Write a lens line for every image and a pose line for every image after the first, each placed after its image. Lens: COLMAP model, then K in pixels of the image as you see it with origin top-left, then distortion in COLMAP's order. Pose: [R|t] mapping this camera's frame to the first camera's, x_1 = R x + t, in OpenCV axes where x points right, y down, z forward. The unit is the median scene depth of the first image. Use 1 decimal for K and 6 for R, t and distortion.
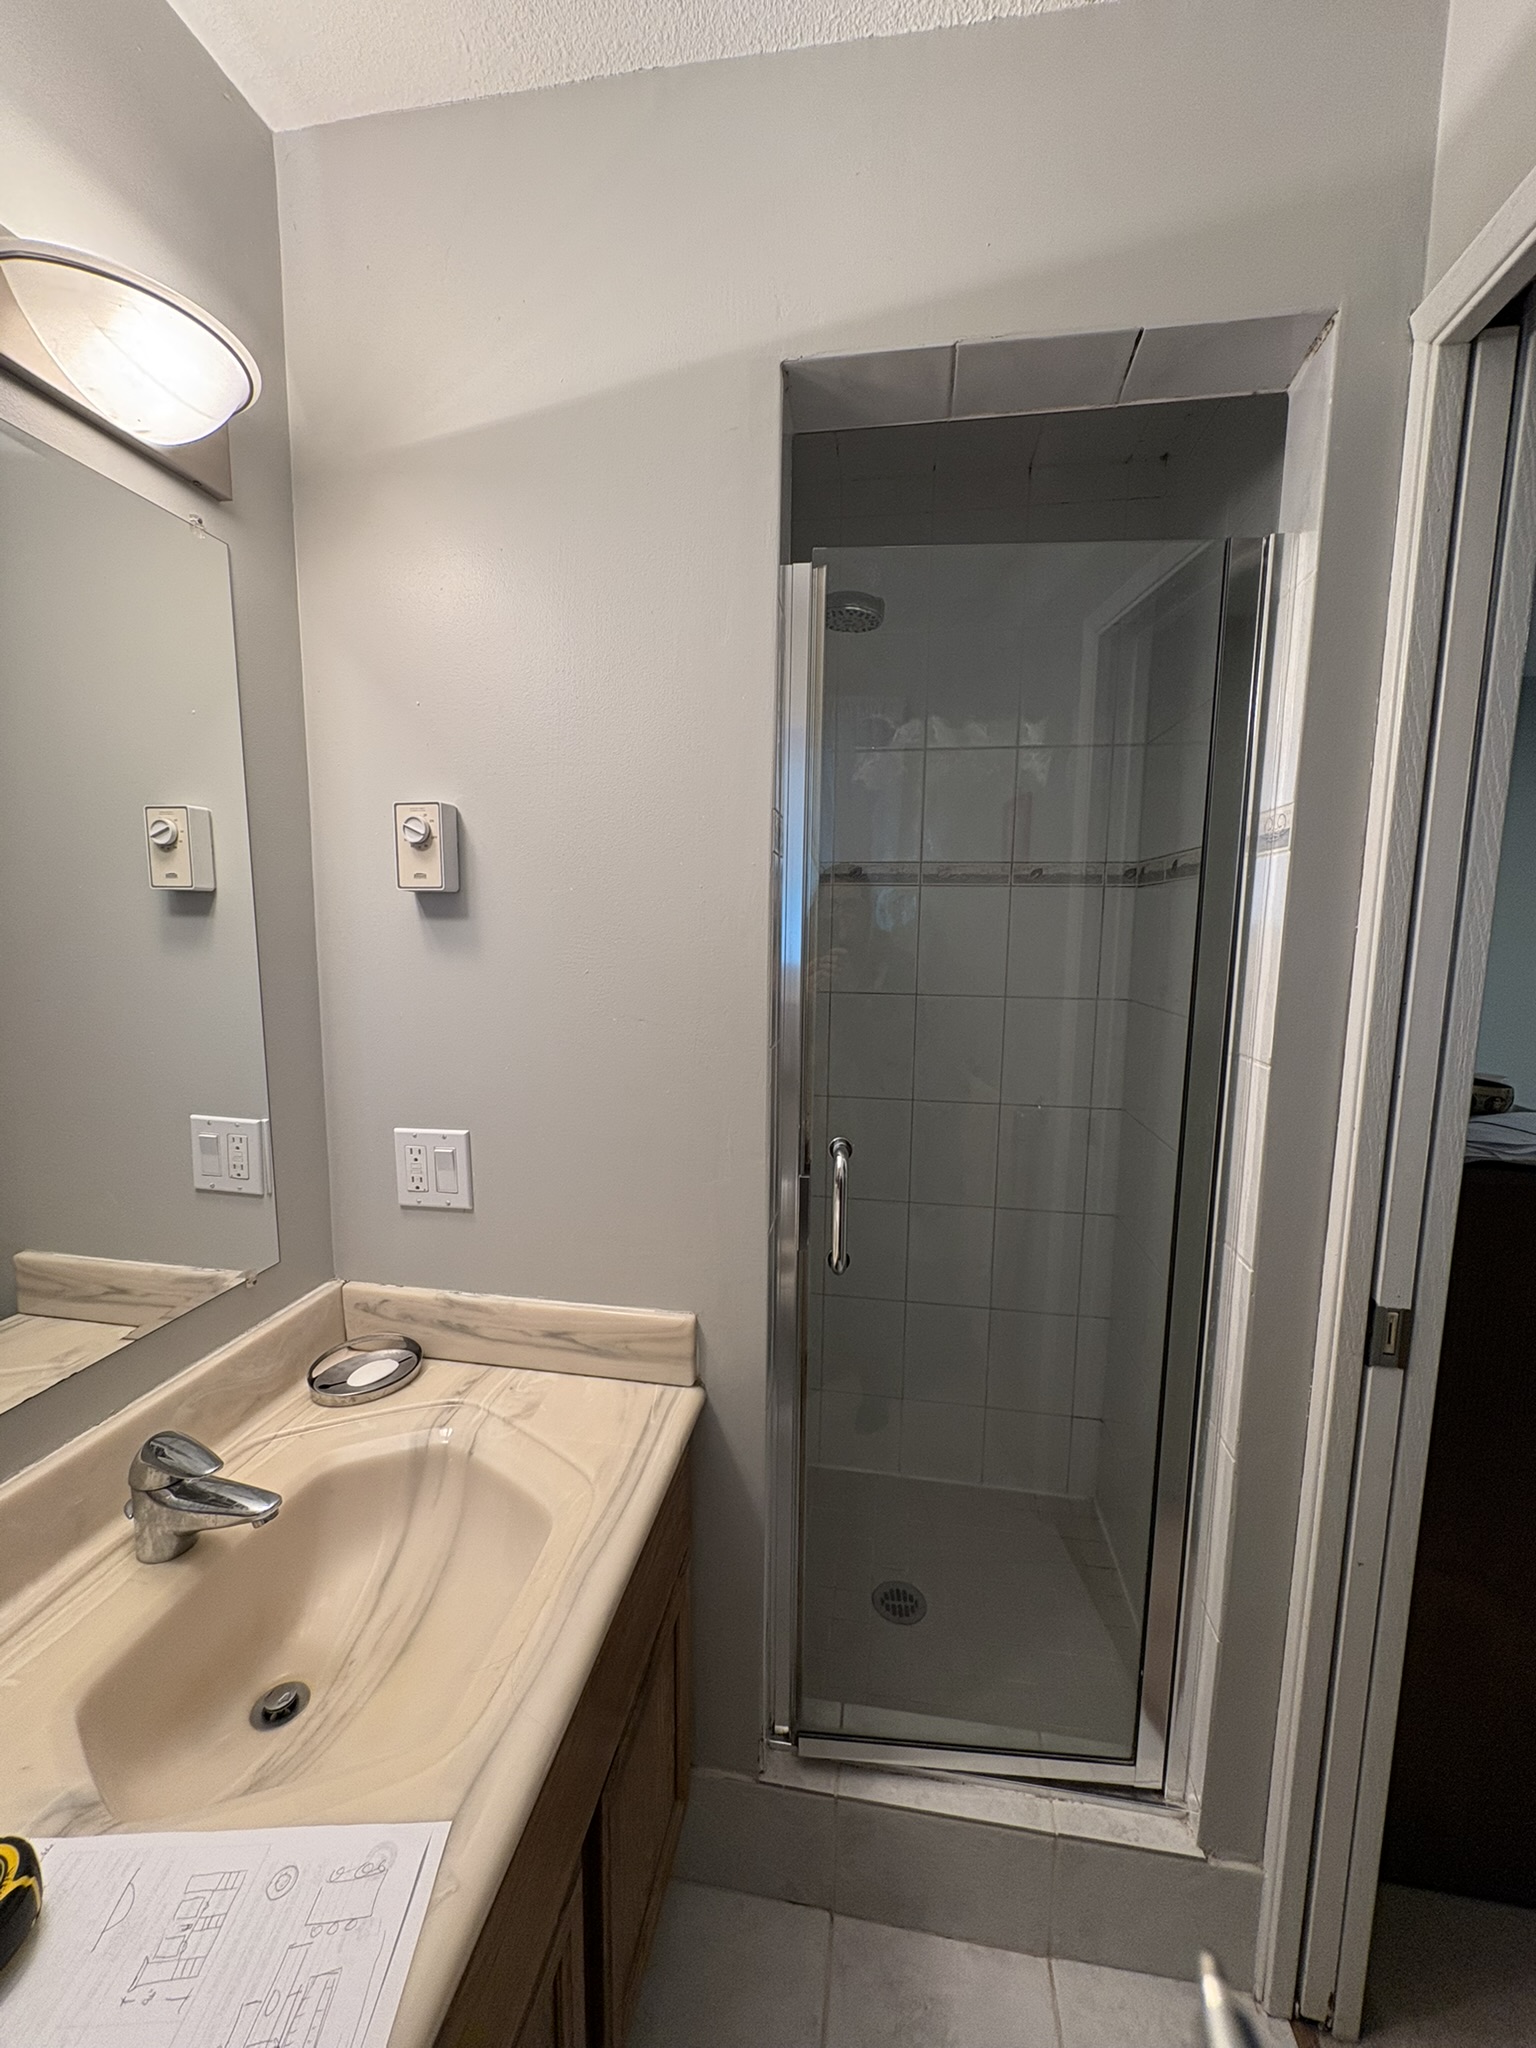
lens RADIAL K [[812.8, 0, 797.2], [0, 812.8, 1029.6], [0, 0, 1]] dist [-0.000729, -0.000632]
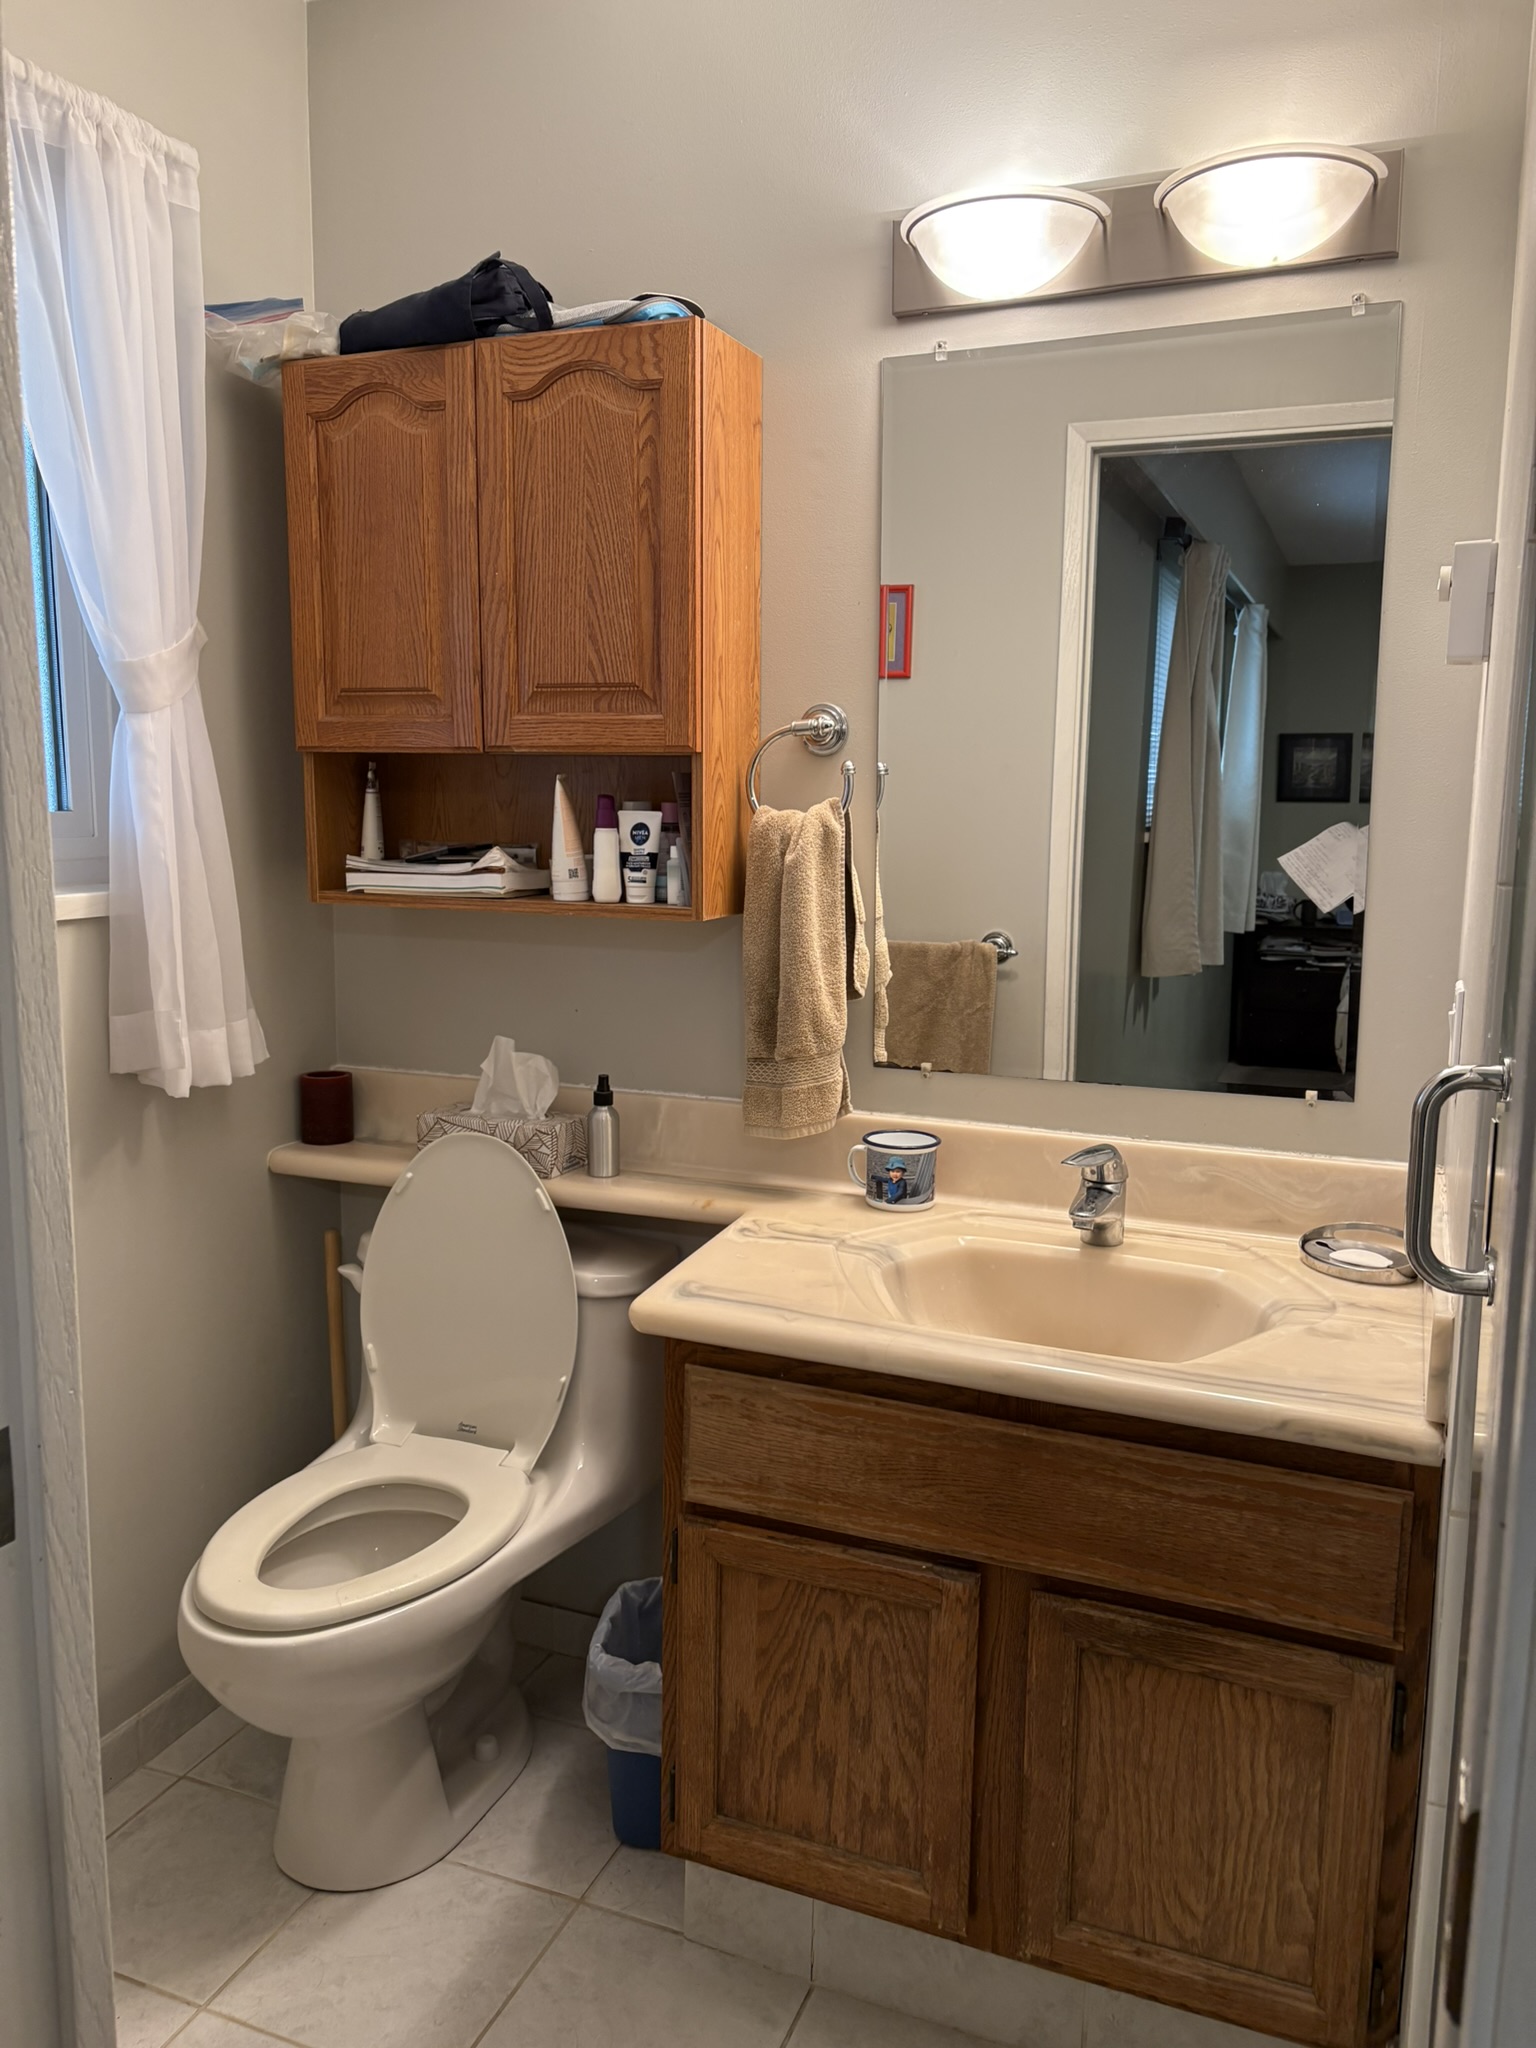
lens RADIAL K [[1542.9, 0, 767.0], [0, 1542.9, 1020.6], [0, 0, 1]] dist [0.048333, -0.044043]
pose [[-0.234867, 0.131415, -0.963103, 1.171947], [-0.134730, 0.976853, 0.166148, 0.003841], [0.962645, 0.168782, -0.211725, 0.747719]]
